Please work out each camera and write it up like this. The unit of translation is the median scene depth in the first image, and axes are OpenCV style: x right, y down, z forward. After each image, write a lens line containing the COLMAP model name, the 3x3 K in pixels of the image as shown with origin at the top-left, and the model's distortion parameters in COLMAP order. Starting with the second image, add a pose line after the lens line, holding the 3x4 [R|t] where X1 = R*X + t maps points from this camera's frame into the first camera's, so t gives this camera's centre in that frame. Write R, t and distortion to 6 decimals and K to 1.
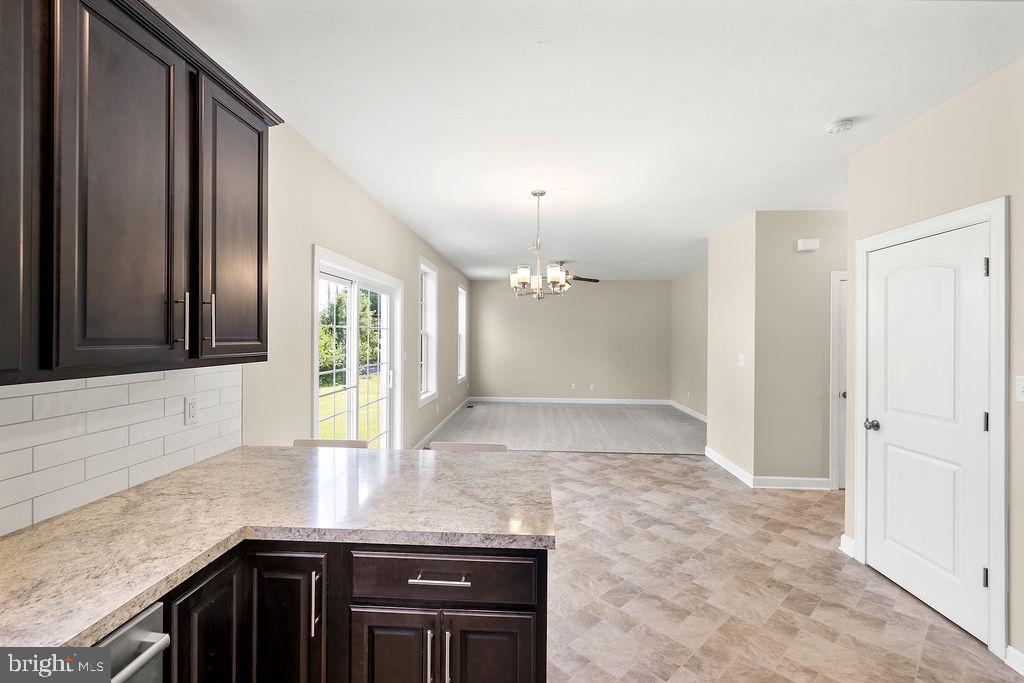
lens RADIAL K [[434.8, 0, 507.2], [0, 434.8, 338.5], [0, 0, 1]] dist [-0.000951, 0.001414]
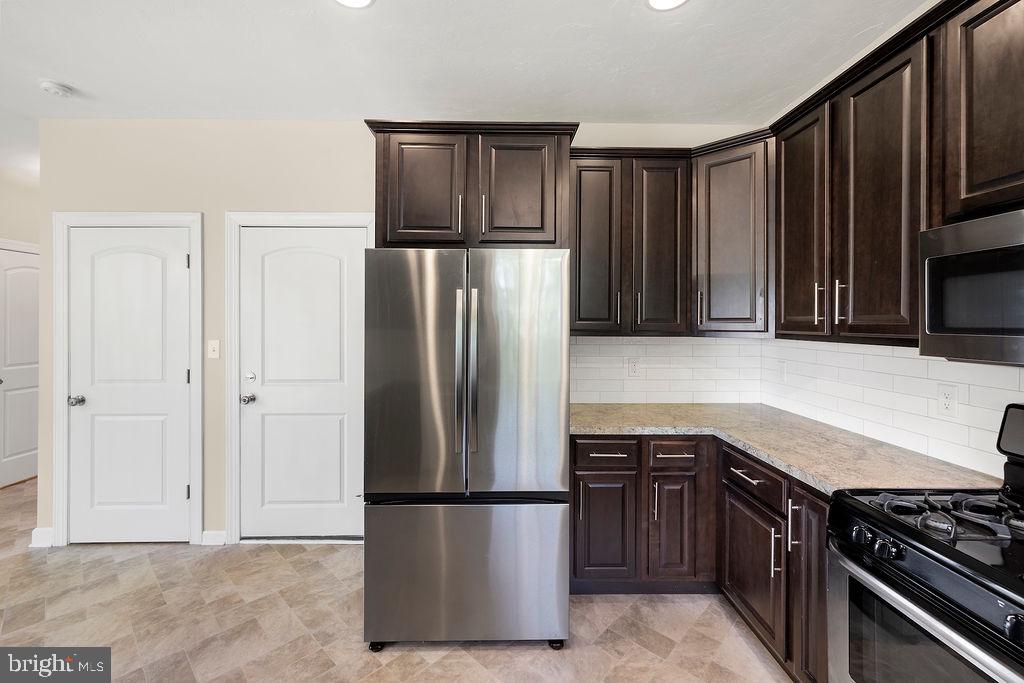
lens RADIAL K [[448.4, 0, 498.5], [0, 448.4, 318.1], [0, 0, 1]] dist [0.013194, -0.000079]
pose [[-0.059716, -0.001213, 0.998215, -0.364244], [-0.000832, 0.999999, 0.001166, 0.010156], [-0.998215, -0.000761, -0.059717, 0.131592]]
